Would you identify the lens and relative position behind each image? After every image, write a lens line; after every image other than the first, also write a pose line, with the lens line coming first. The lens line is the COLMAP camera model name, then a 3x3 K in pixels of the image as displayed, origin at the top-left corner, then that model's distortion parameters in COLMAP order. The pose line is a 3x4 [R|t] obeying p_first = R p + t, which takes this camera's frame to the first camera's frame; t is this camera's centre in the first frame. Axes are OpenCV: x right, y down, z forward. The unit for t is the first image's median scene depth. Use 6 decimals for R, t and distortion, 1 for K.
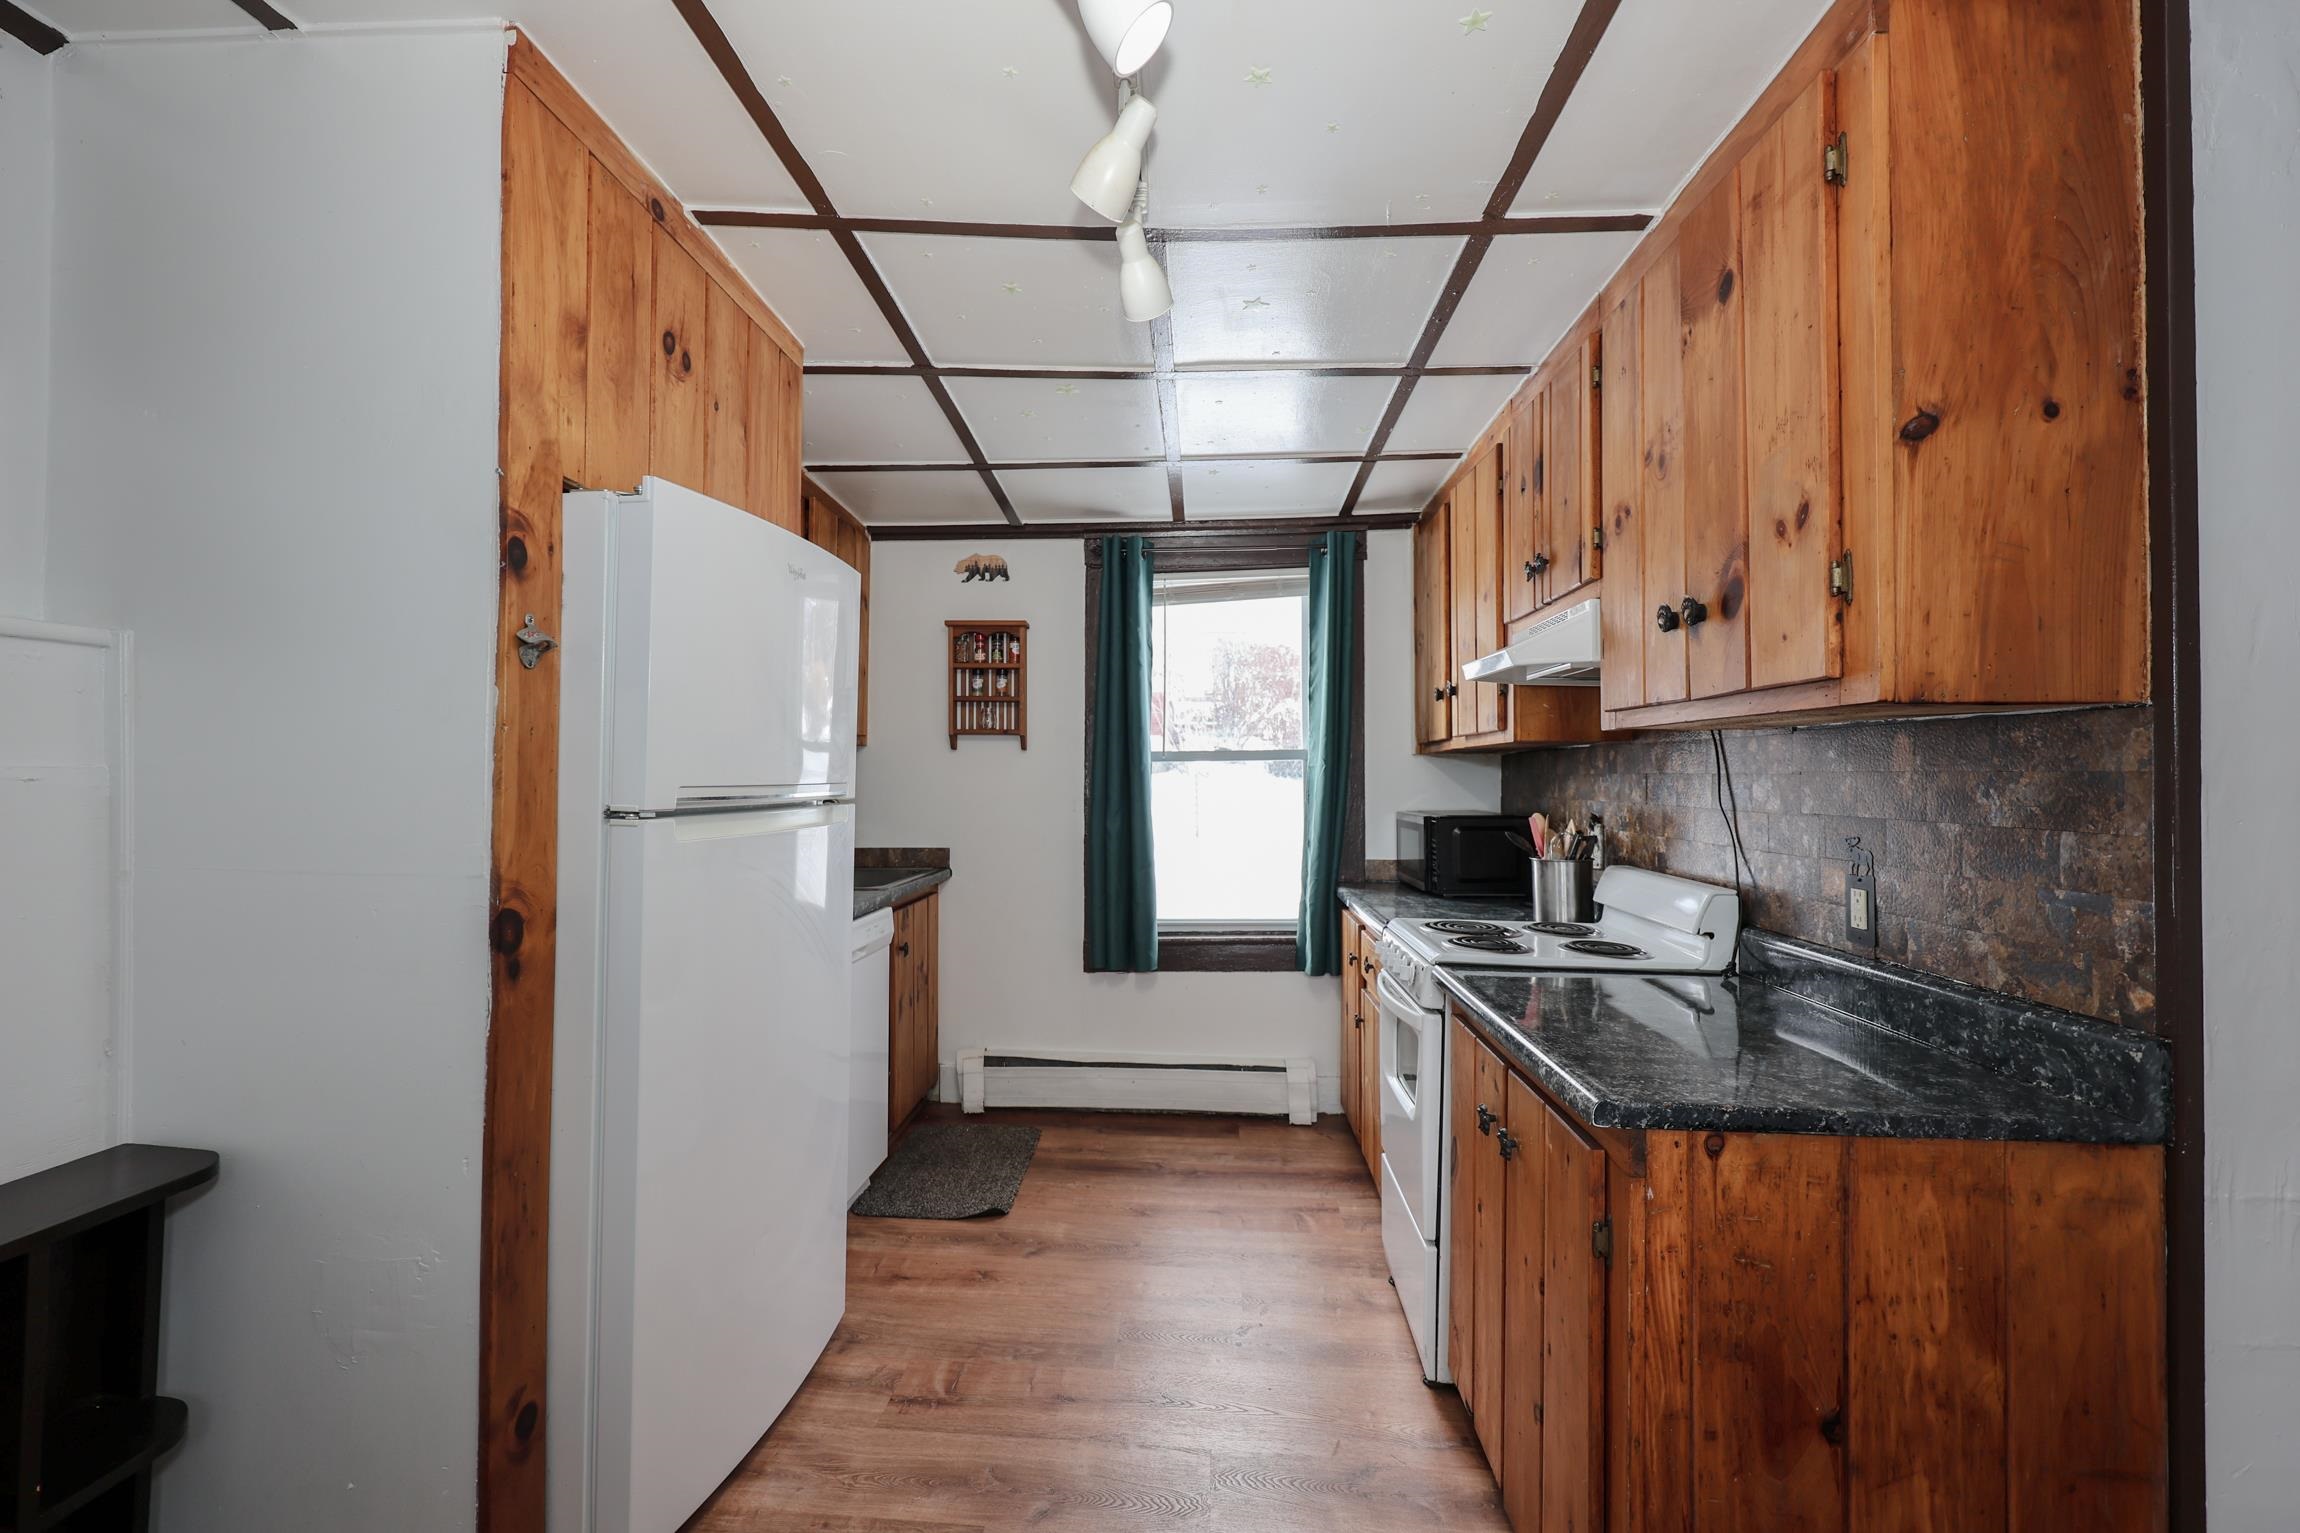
lens RADIAL K [[1002.7, 0, 1165.2], [0, 1002.7, 761.9], [0, 0, 1]] dist [0.004736, 0.001615]
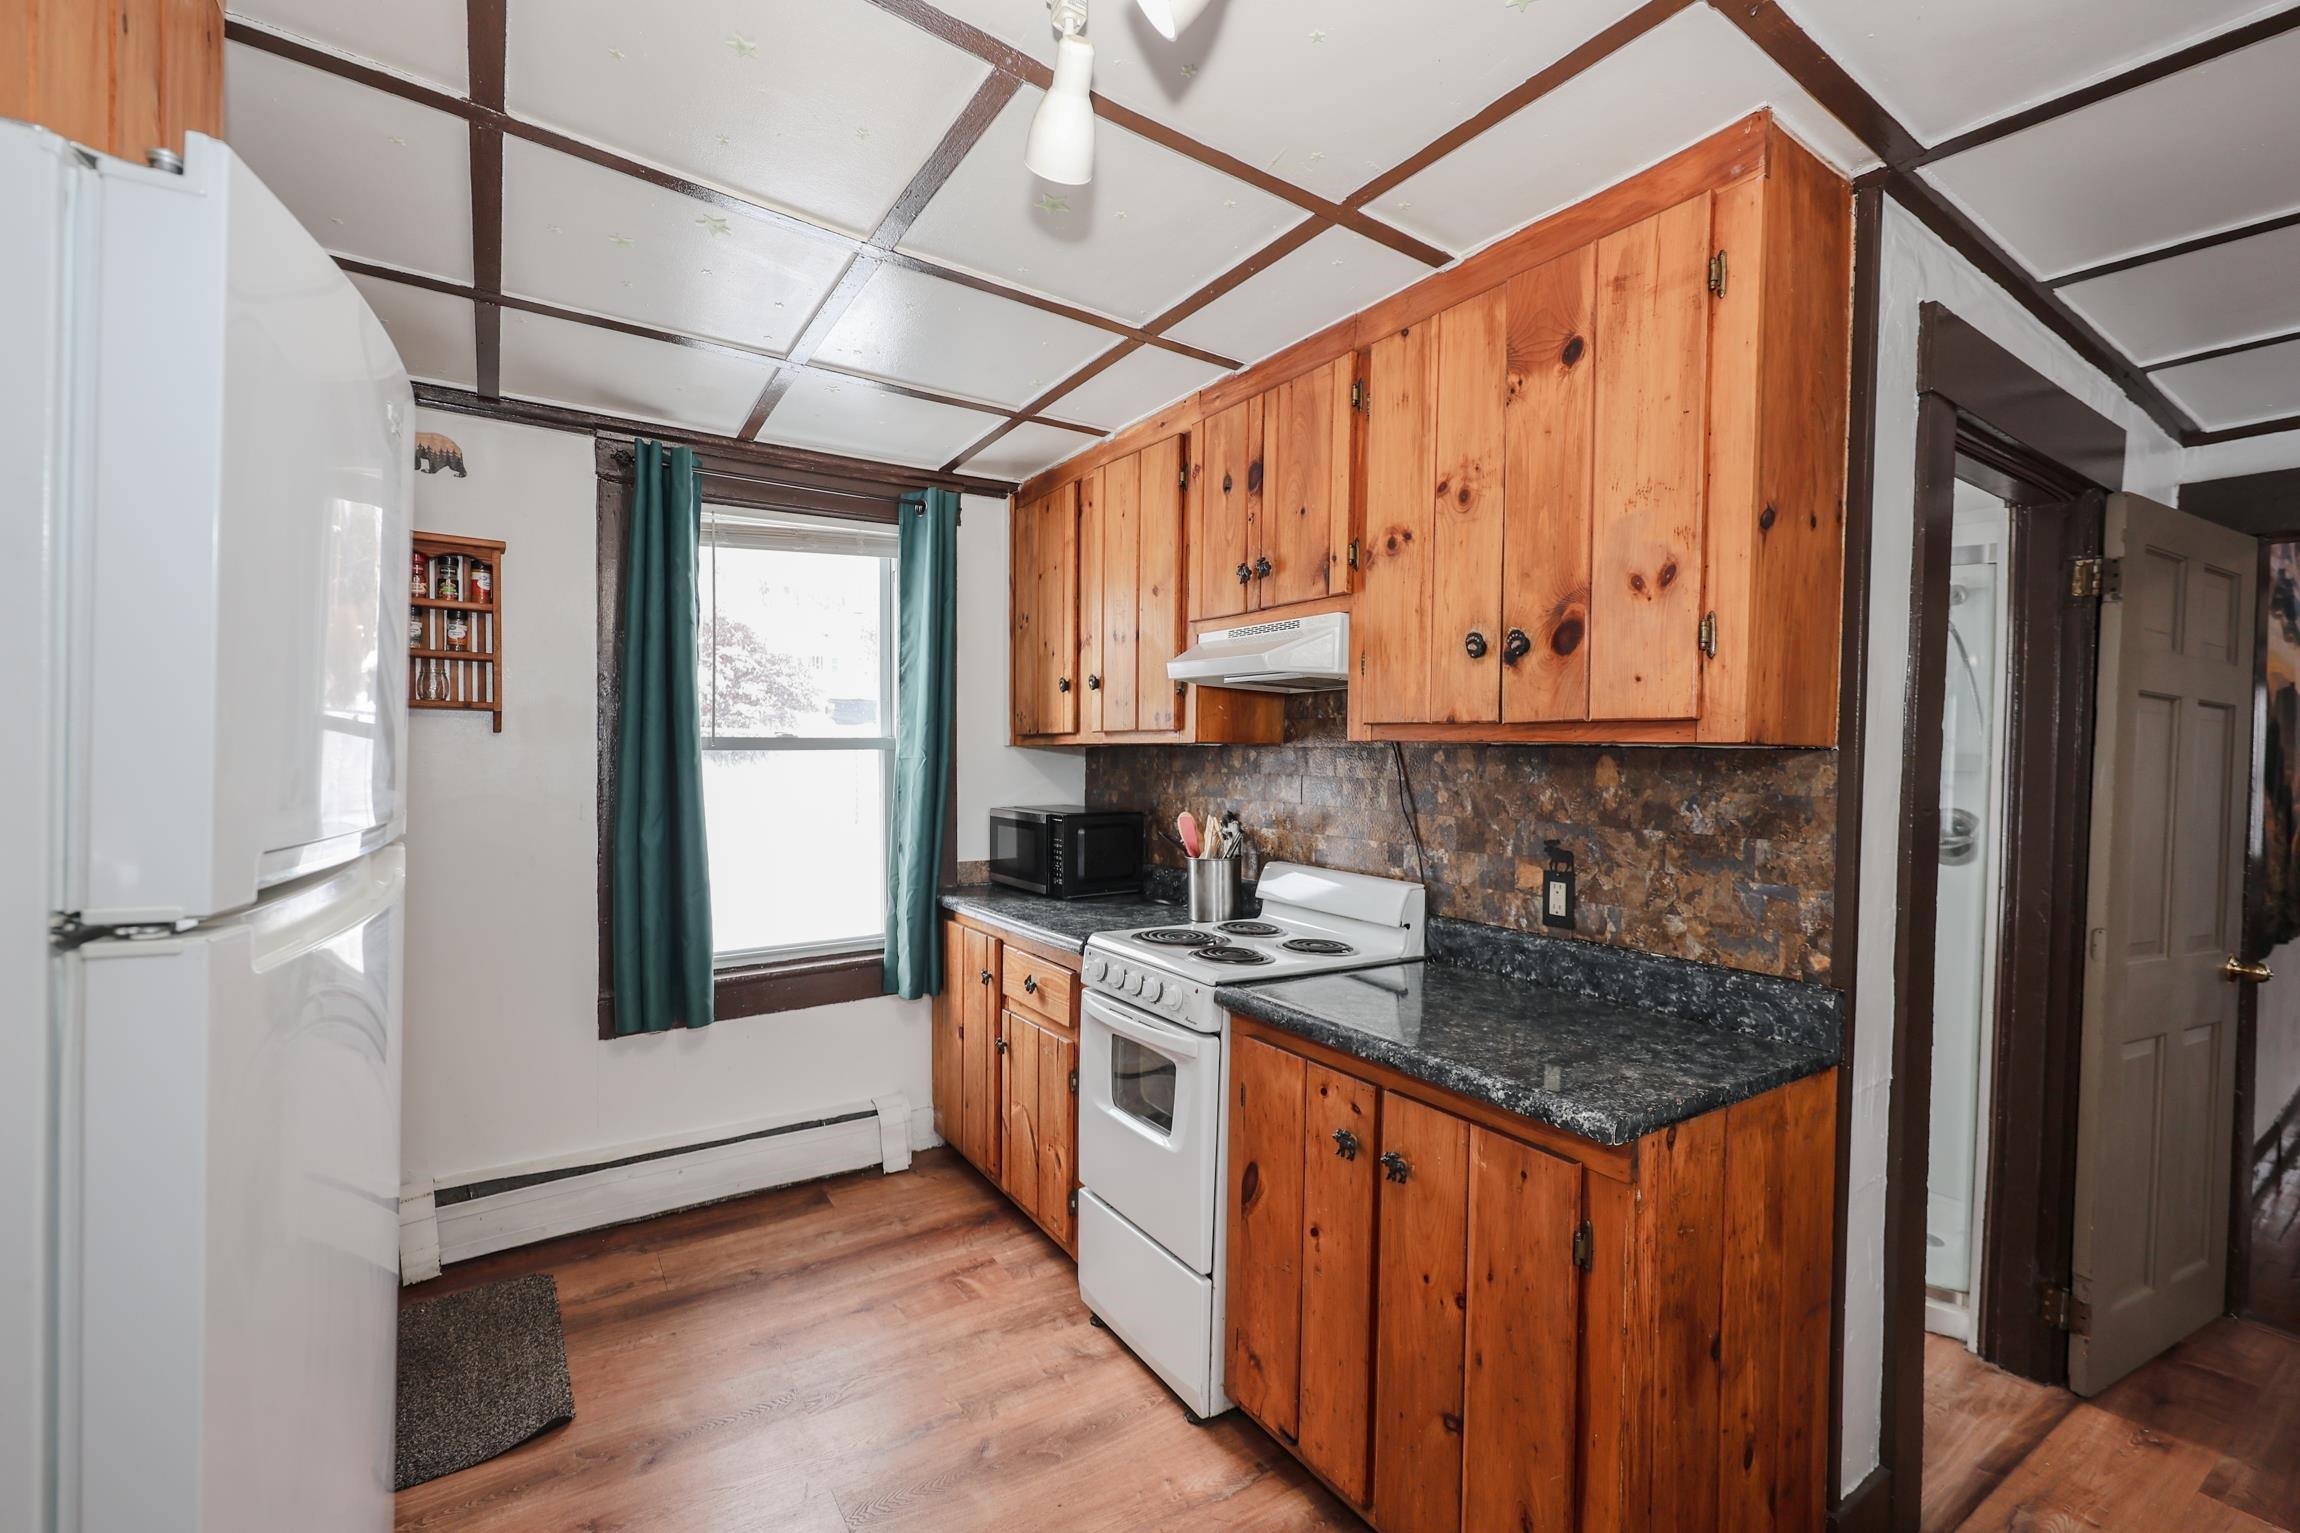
lens RADIAL K [[1002.7, 0, 1153.1], [0, 1002.7, 772.6], [0, 0, 1]] dist [0.004736, 0.001615]
pose [[0.778381, -0.006007, 0.627763, -0.315758], [-0.022435, 0.999049, 0.037377, -0.028181], [-0.627391, -0.043177, 0.777507, 0.267407]]
